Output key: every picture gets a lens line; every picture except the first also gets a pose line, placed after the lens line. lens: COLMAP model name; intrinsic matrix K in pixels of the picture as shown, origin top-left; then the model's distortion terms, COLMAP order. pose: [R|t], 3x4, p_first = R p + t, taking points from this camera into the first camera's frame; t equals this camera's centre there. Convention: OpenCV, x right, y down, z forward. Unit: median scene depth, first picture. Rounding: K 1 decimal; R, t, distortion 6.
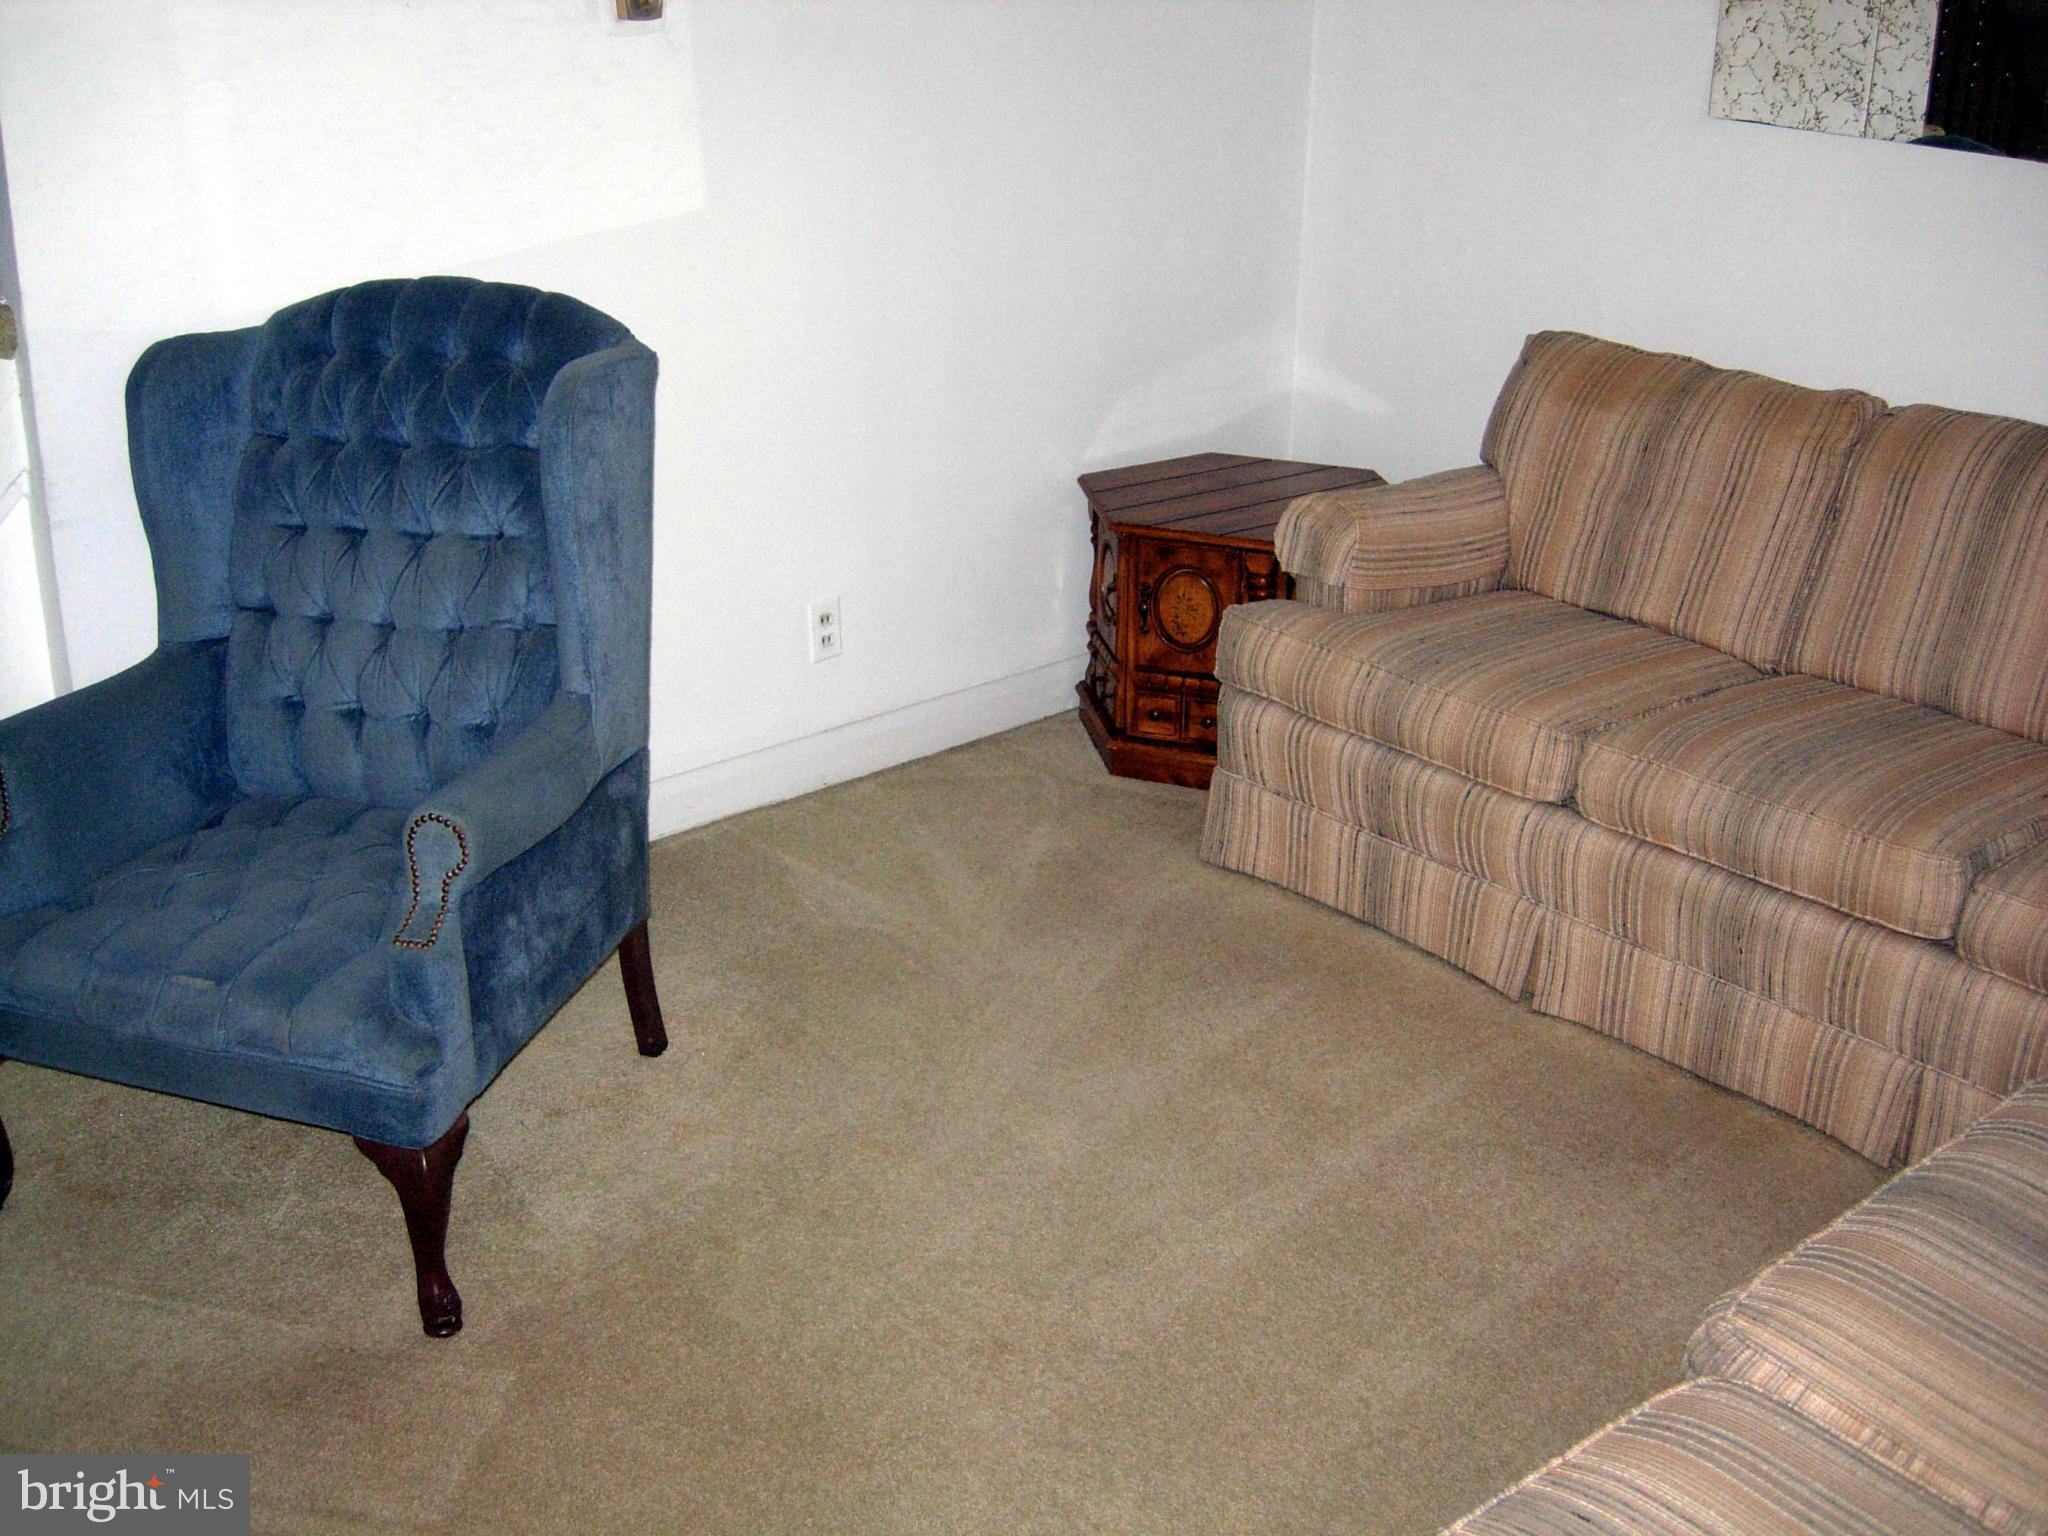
lens RADIAL K [[2194.2, 0, 1025.1], [0, 2194.2, 771.5], [0, 0, 1]] dist [-0.148555, 0.000000]
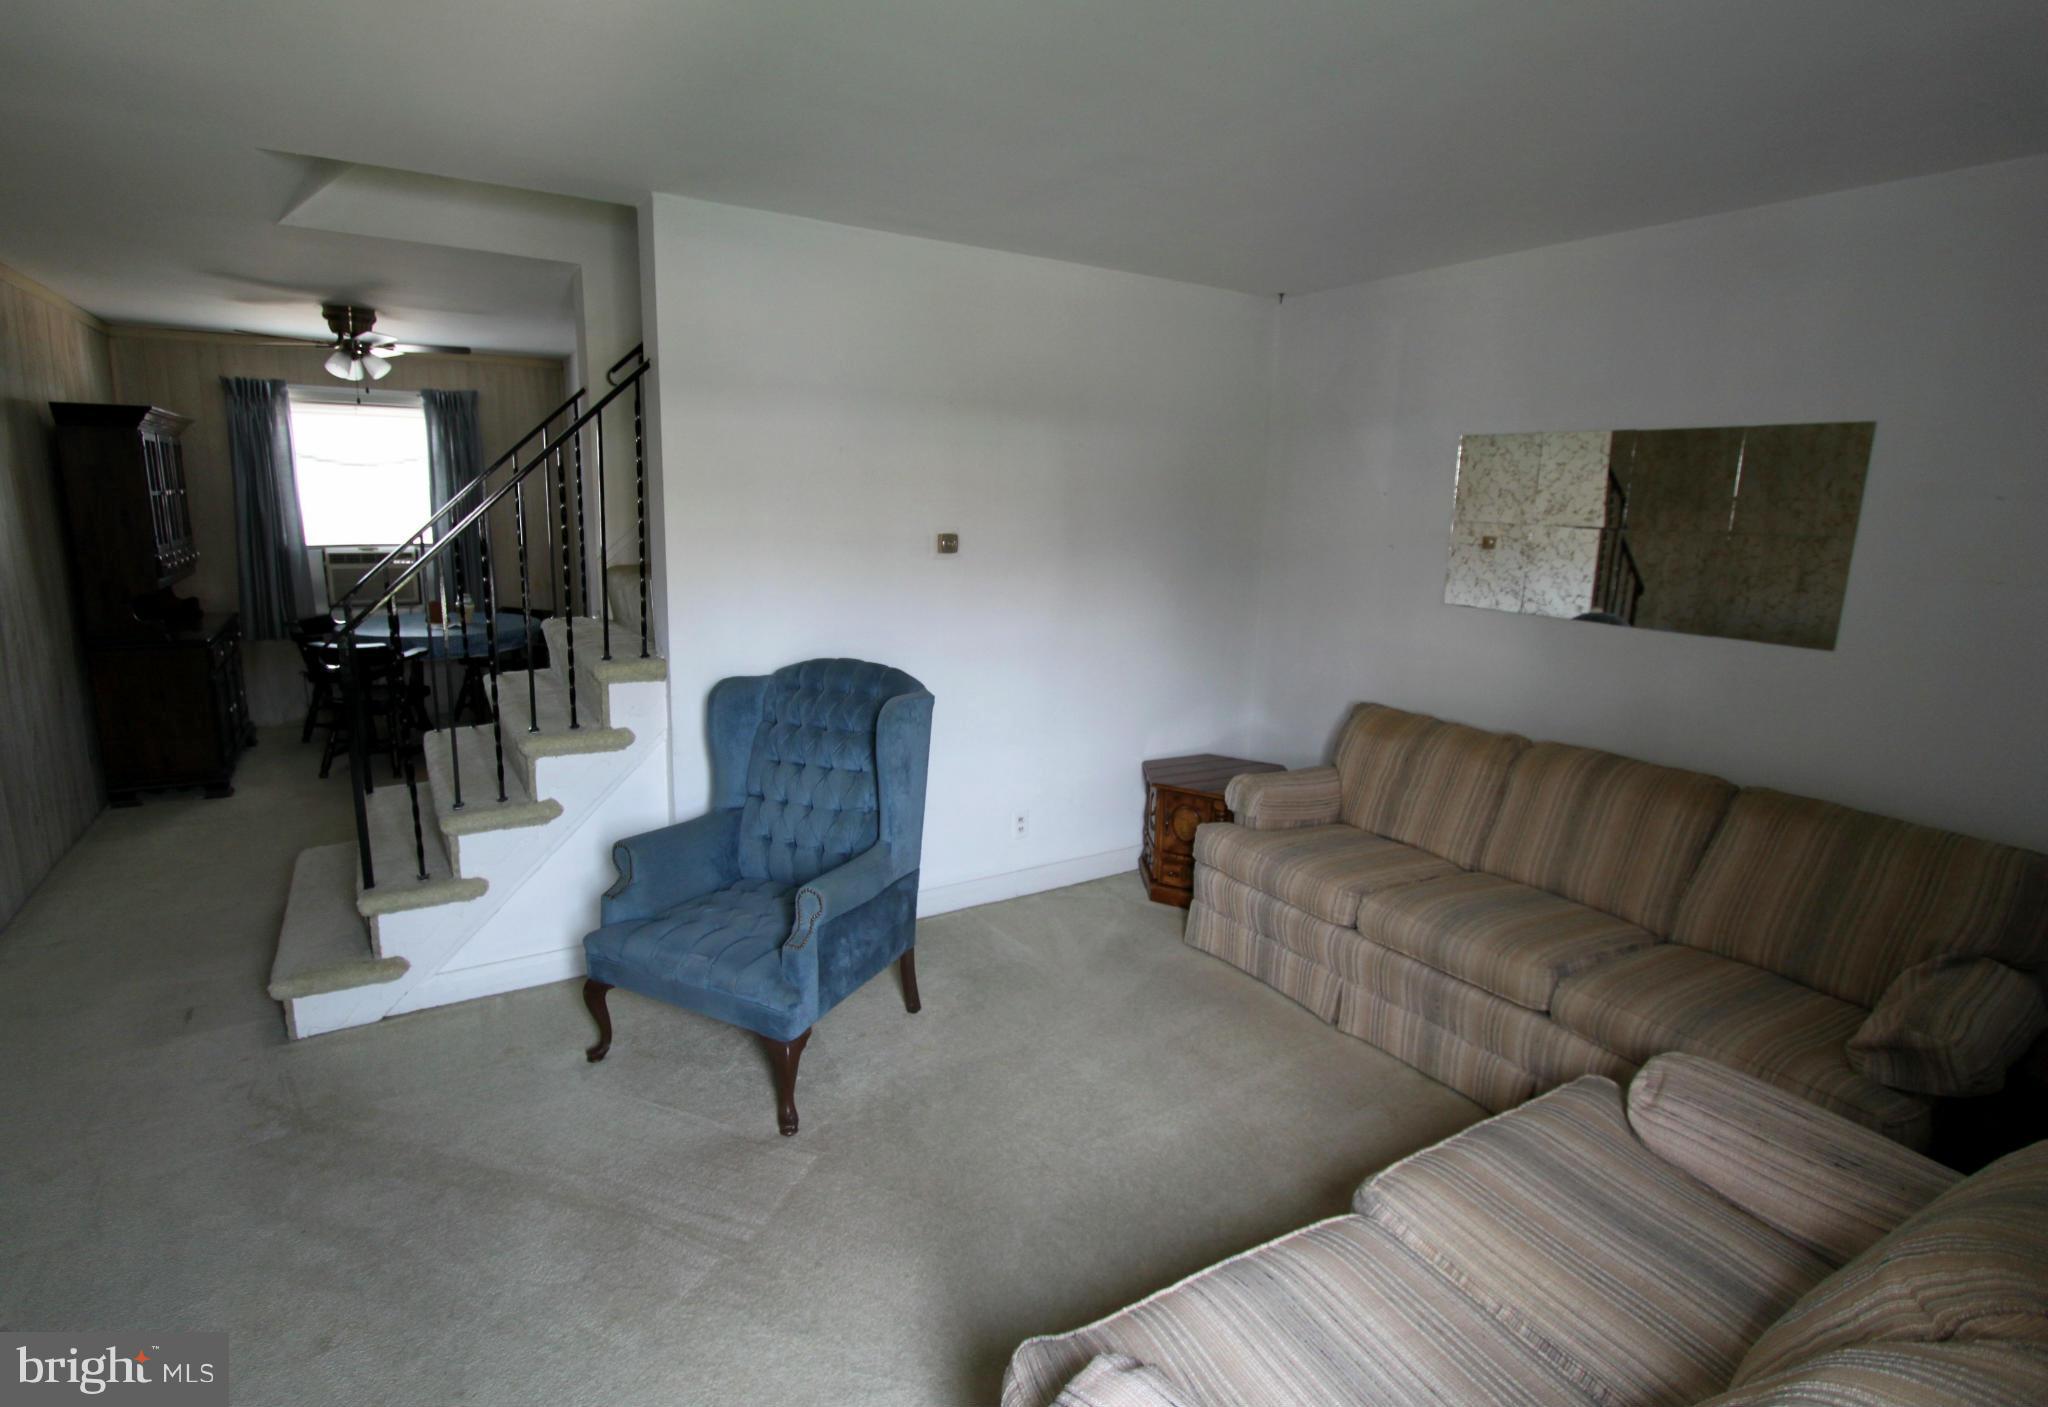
lens RADIAL K [[1022.8, 0, 1011.6], [0, 1022.8, 697.3], [0, 0, 1]] dist [-0.012826, -0.000176]
pose [[0.985696, 0.040237, -0.163662, 0.085860], [-0.071526, 0.979164, -0.190055, 0.009442], [0.152605, 0.199043, 0.968036, -0.037635]]
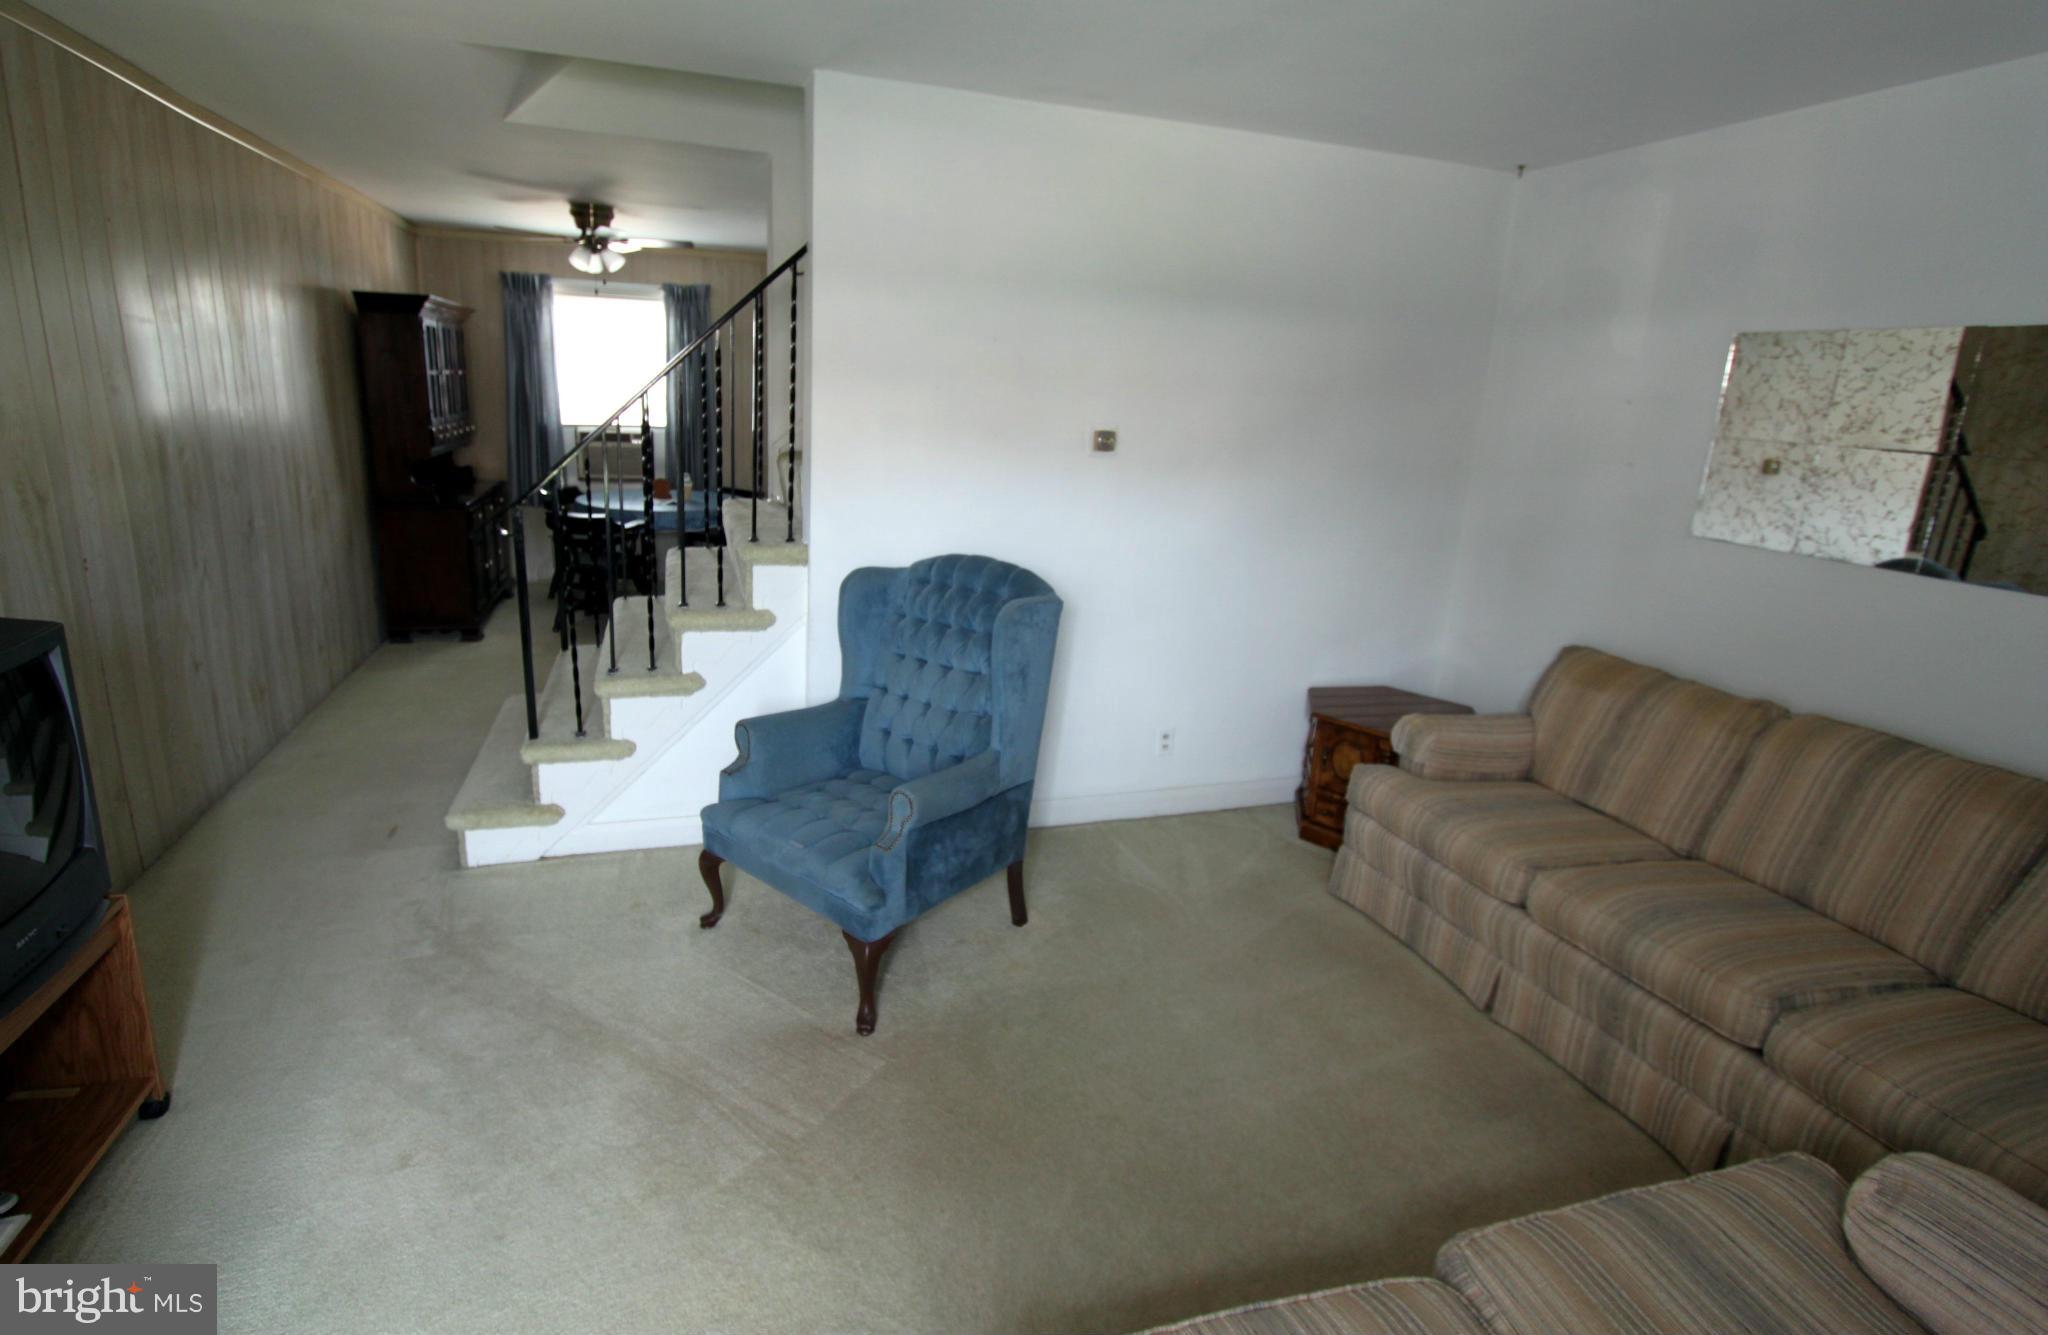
lens RADIAL K [[991.5, 0, 982.0], [0, 991.5, 637.4], [0, 0, 1]] dist [-0.016543, 0.002504]
pose [[0.911595, 0.127758, -0.390733, 0.145362], [-0.186523, 0.975556, -0.116187, -0.025343], [0.366338, 0.178796, 0.913142, 0.065537]]
